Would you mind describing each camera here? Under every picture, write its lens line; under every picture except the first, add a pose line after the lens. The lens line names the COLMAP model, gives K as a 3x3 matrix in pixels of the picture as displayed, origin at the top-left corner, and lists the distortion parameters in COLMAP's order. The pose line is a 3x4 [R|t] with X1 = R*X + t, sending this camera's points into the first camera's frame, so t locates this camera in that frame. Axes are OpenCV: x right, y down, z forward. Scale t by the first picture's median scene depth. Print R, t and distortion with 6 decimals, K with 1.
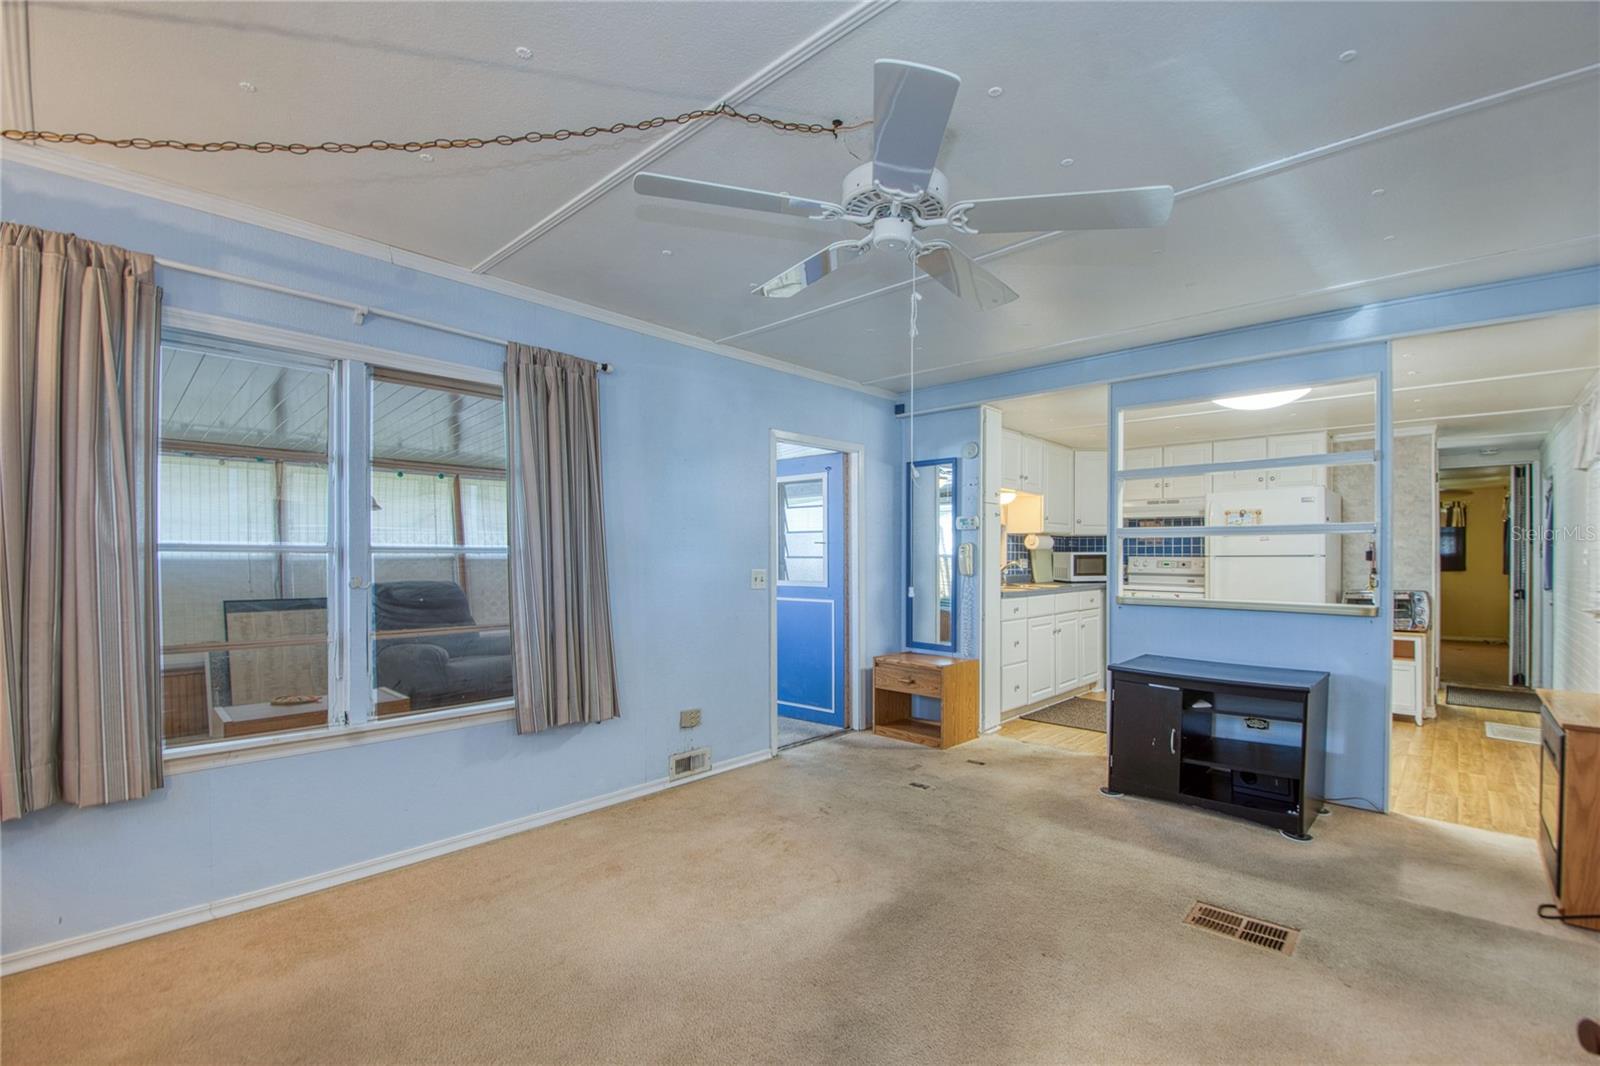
lens RADIAL K [[710.9, 0, 828.2], [0, 710.9, 553.6], [0, 0, 1]] dist [0.014139, -0.012380]
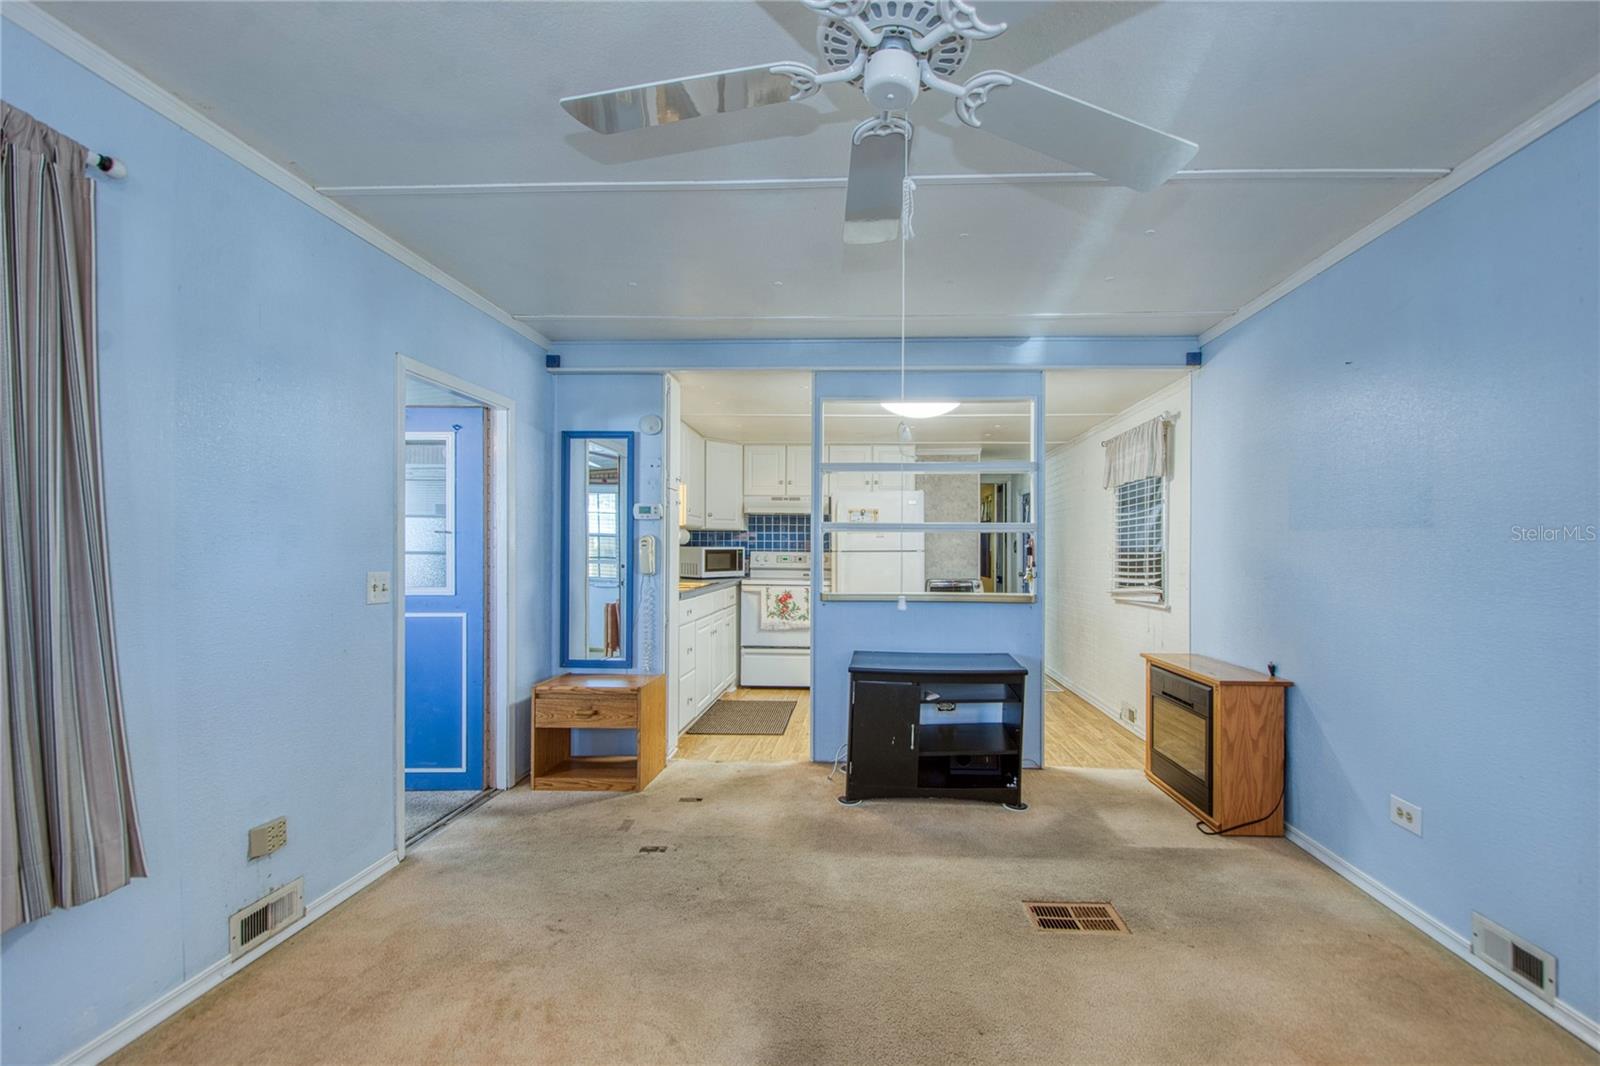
lens RADIAL K [[710.9, 0, 844.1], [0, 710.9, 541.3], [0, 0, 1]] dist [0.014139, -0.012380]
pose [[0.768291, 0.009337, 0.640033, -0.178413], [-0.002758, 0.999933, -0.011276, 0.001101], [-0.640095, 0.006898, 0.768265, 0.233354]]
